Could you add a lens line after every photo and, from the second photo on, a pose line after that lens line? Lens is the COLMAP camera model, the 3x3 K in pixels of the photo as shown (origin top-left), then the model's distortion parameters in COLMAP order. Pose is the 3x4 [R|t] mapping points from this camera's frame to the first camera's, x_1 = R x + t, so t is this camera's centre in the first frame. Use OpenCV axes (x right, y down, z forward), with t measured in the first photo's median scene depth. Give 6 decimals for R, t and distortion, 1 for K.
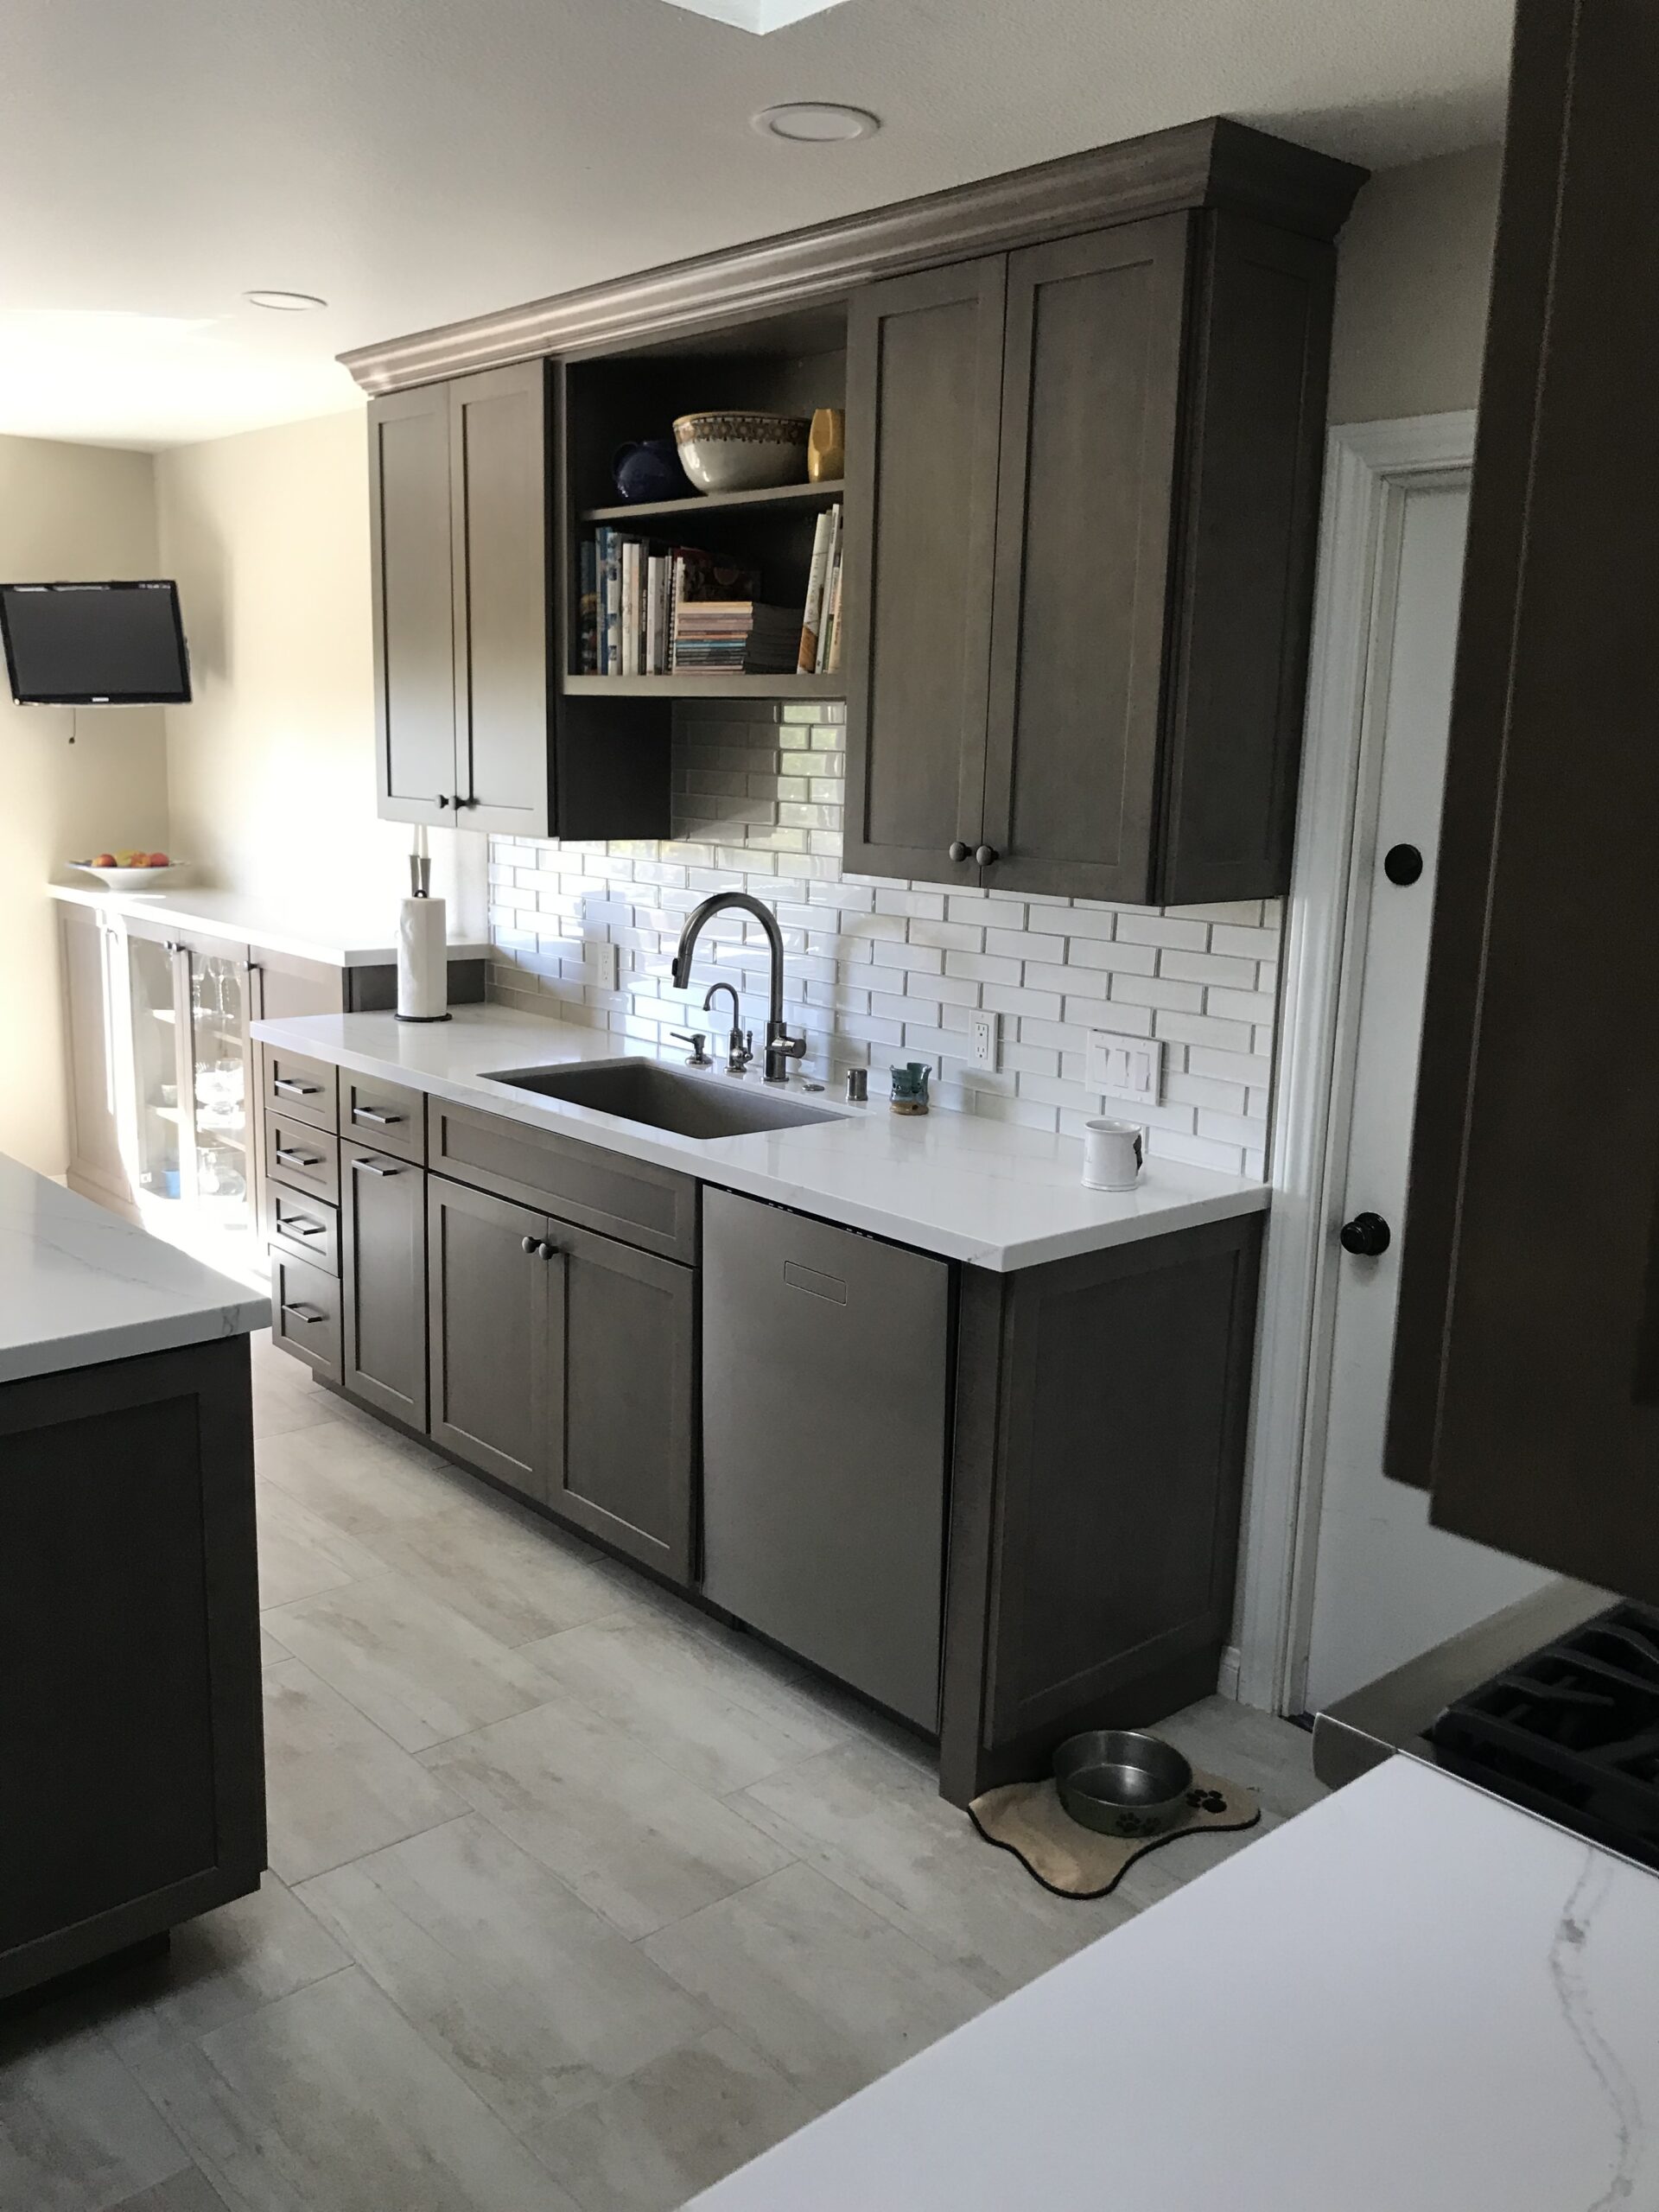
lens RADIAL K [[1827.1, 0, 829.5], [0, 1827.1, 1106.0], [0, 0, 1]] dist [0.034216, 0.006213]
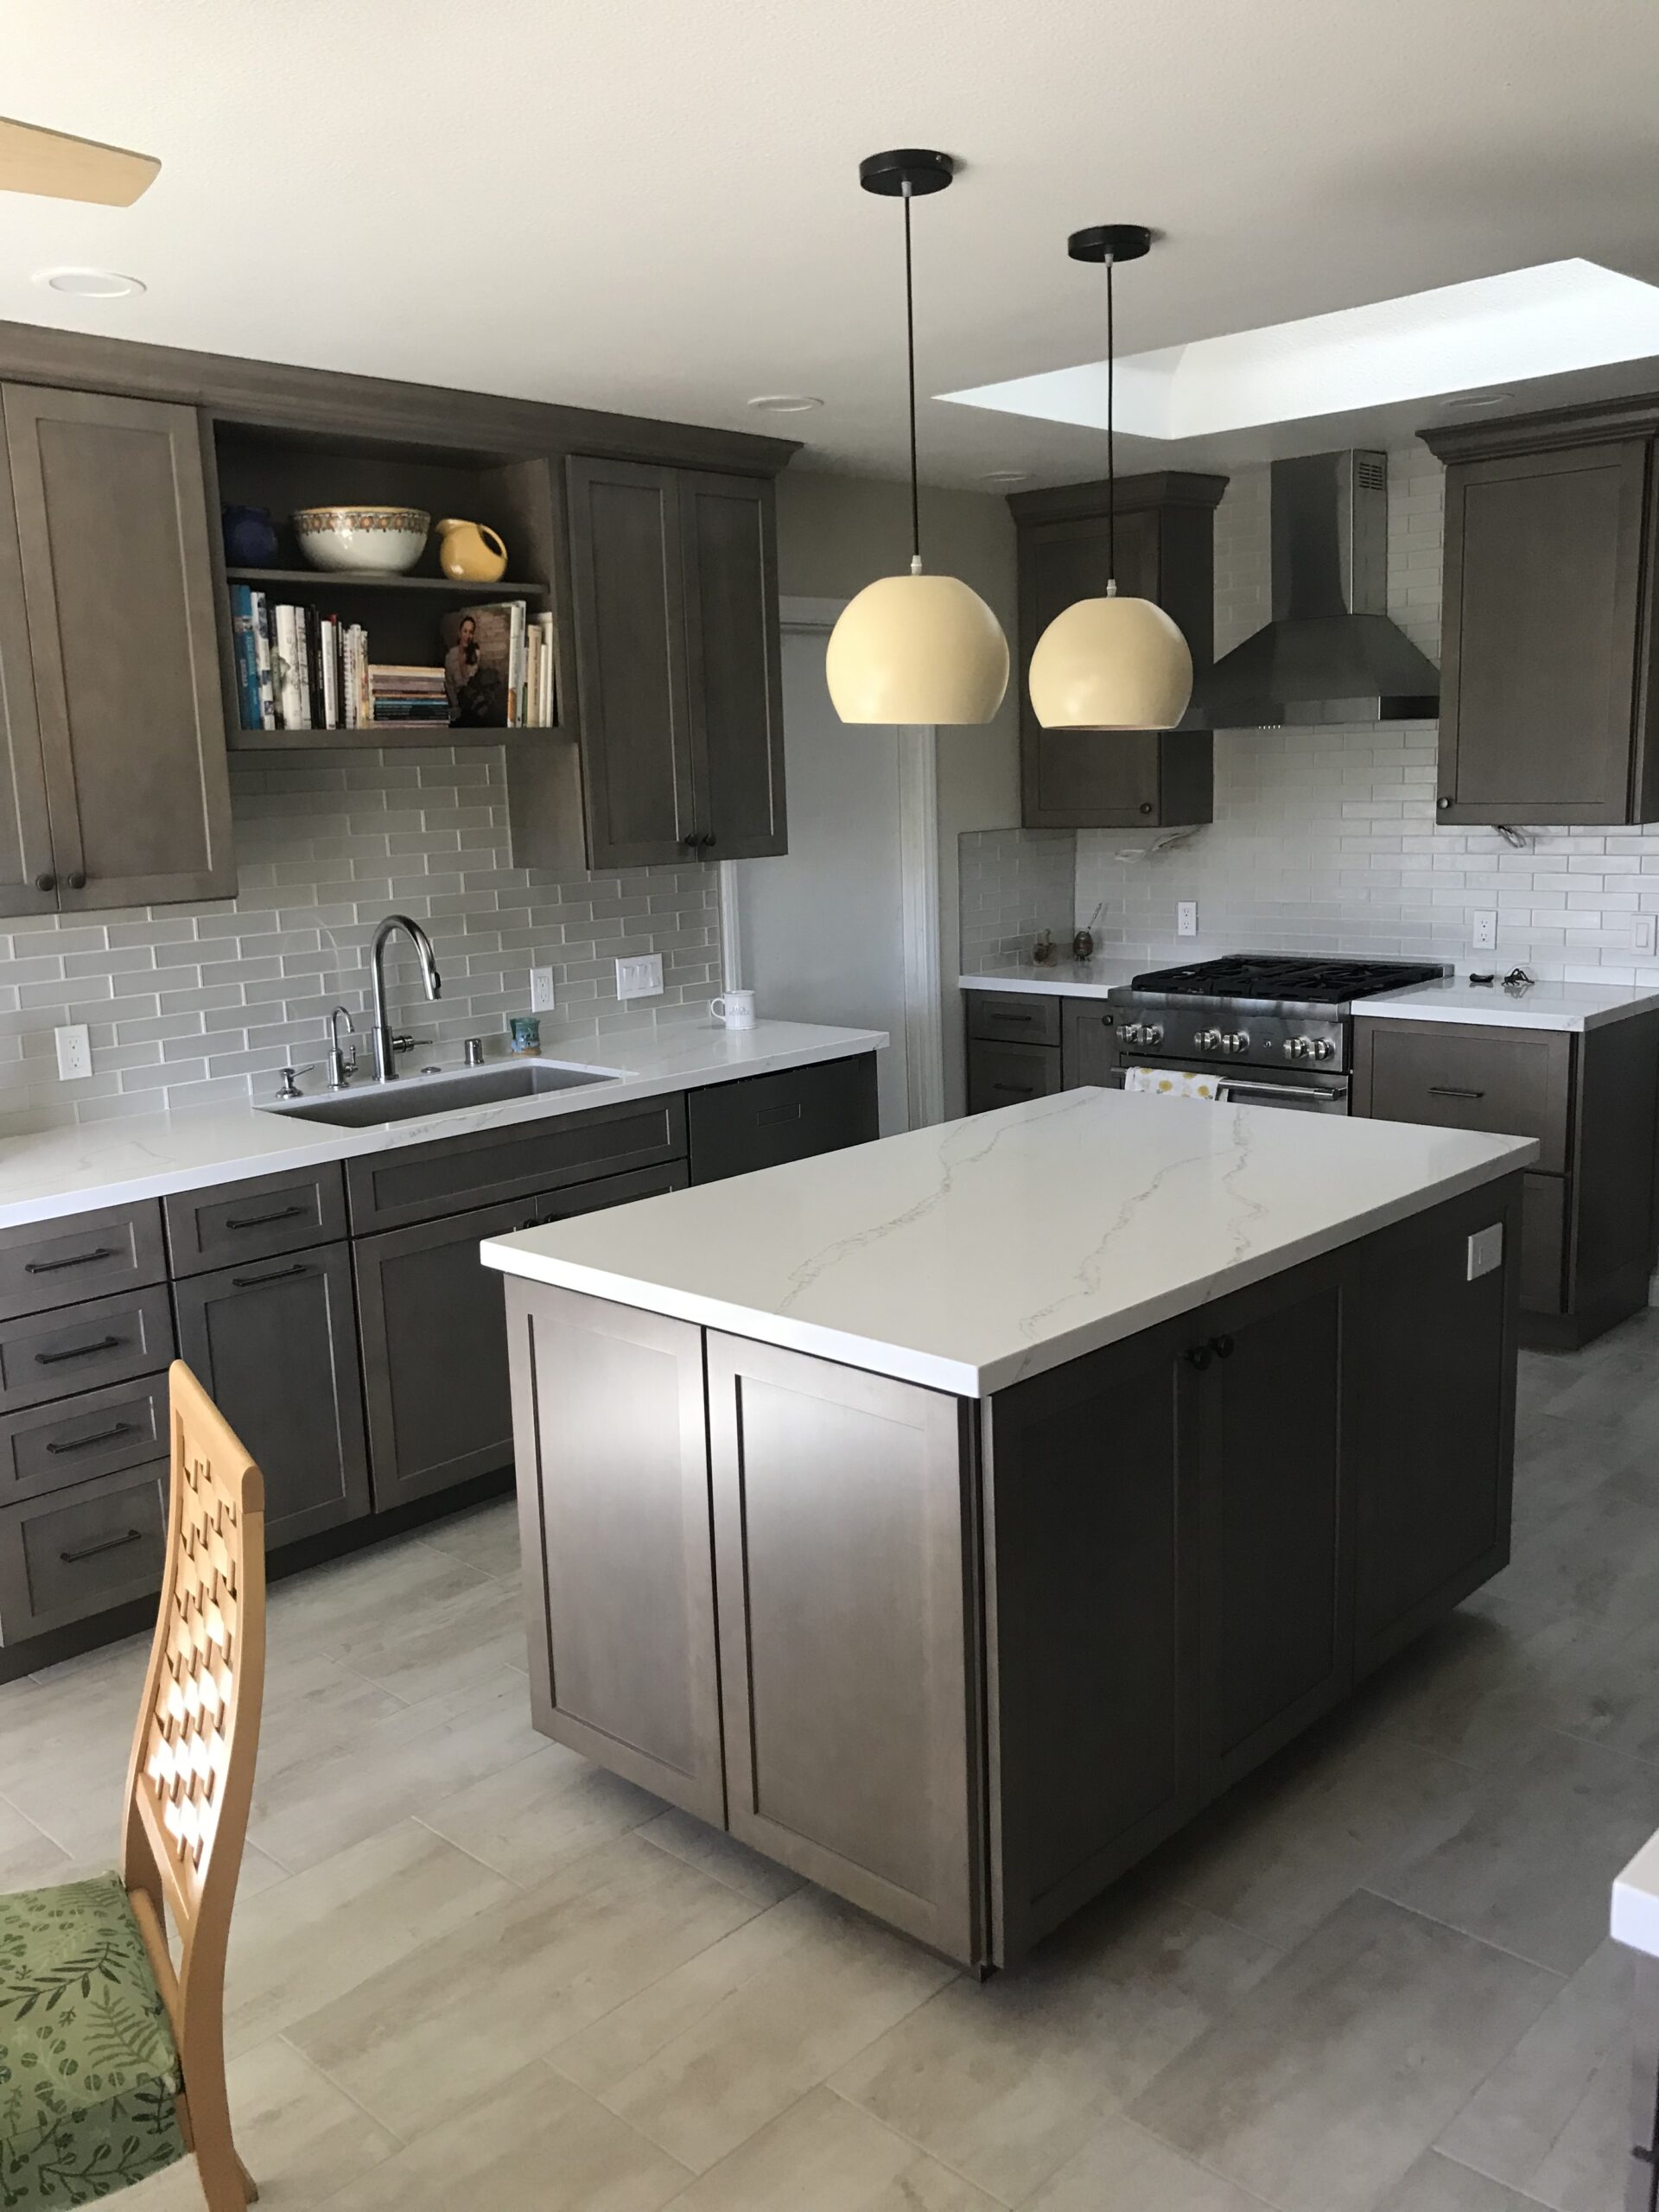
lens RADIAL K [[1817.6, 0, 826.6], [0, 1817.6, 1098.9], [0, 0, 1]] dist [0.008350, -0.000143]
pose [[-0.080239, -0.204344, 0.975605, -1.282323], [0.234350, 0.947458, 0.217722, -0.203843], [-0.968835, 0.246103, -0.028136, 0.841674]]
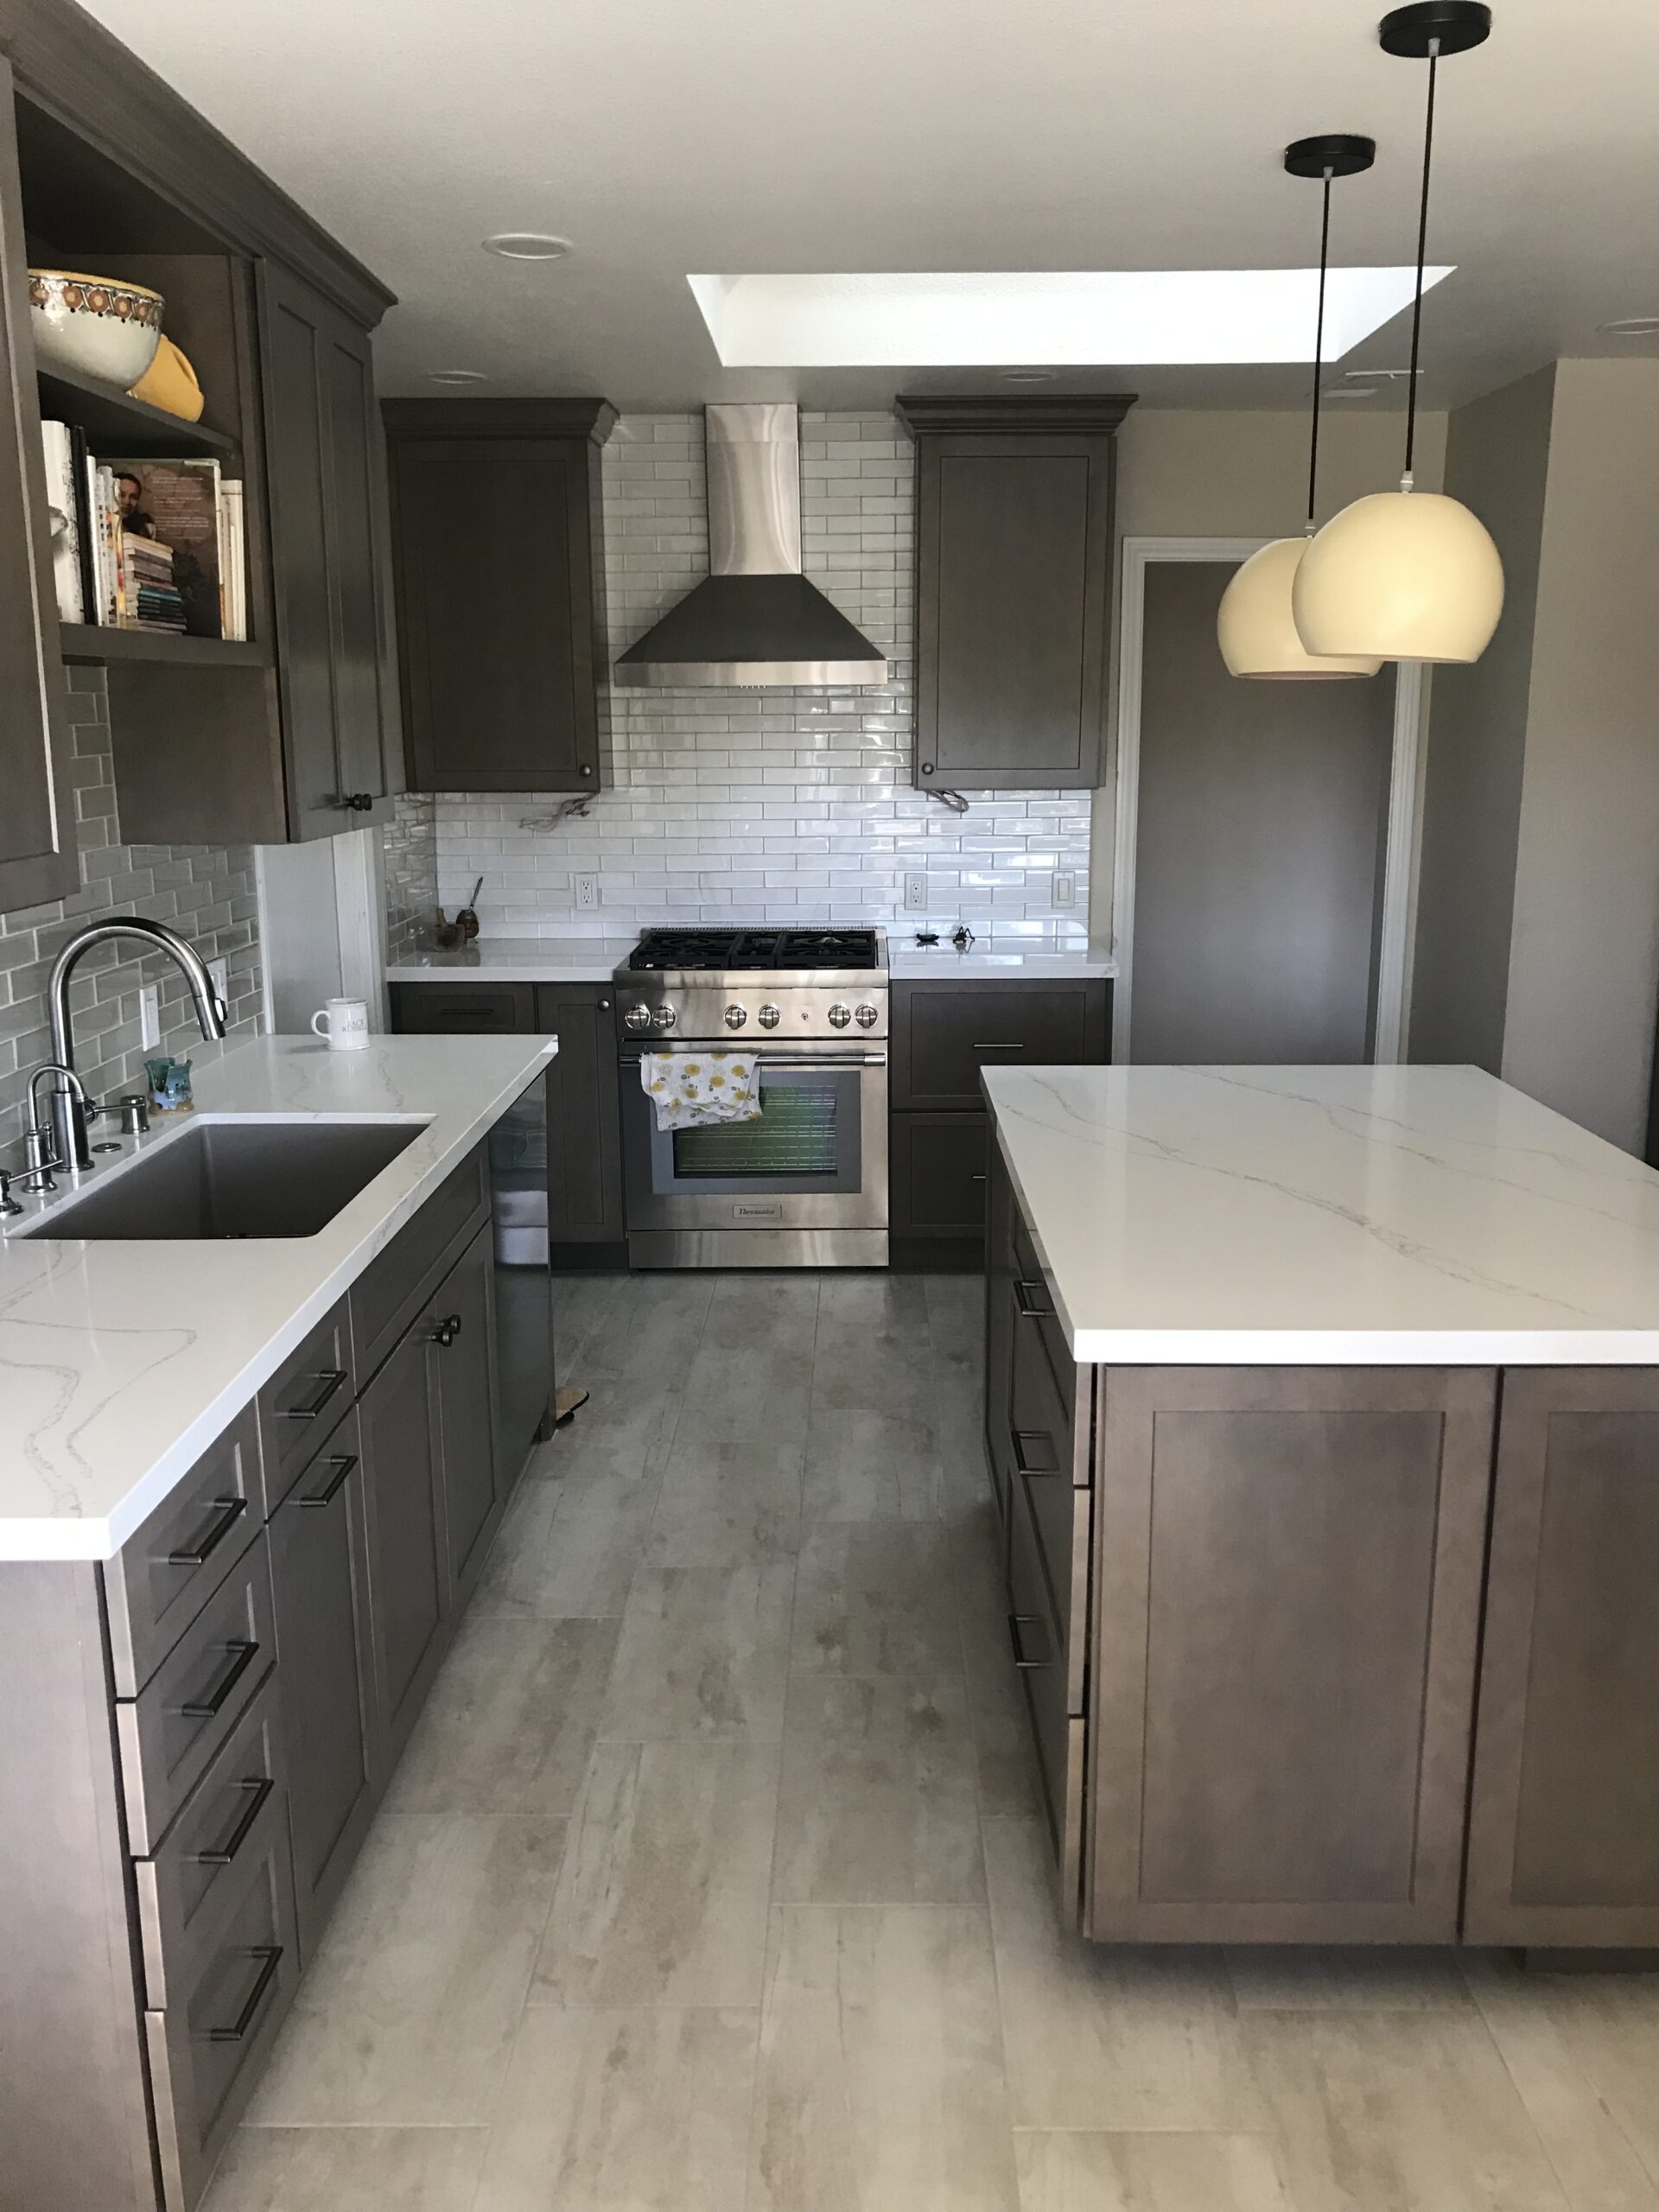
lens RADIAL K [[1827.1, 0, 829.5], [0, 1827.1, 1106.0], [0, 0, 1]] dist [0.034216, 0.006213]
pose [[-0.734468, -0.167294, 0.657700, -0.829562], [0.123267, 0.920132, 0.371702, -0.309812], [-0.667355, 0.354075, -0.655186, 1.406168]]
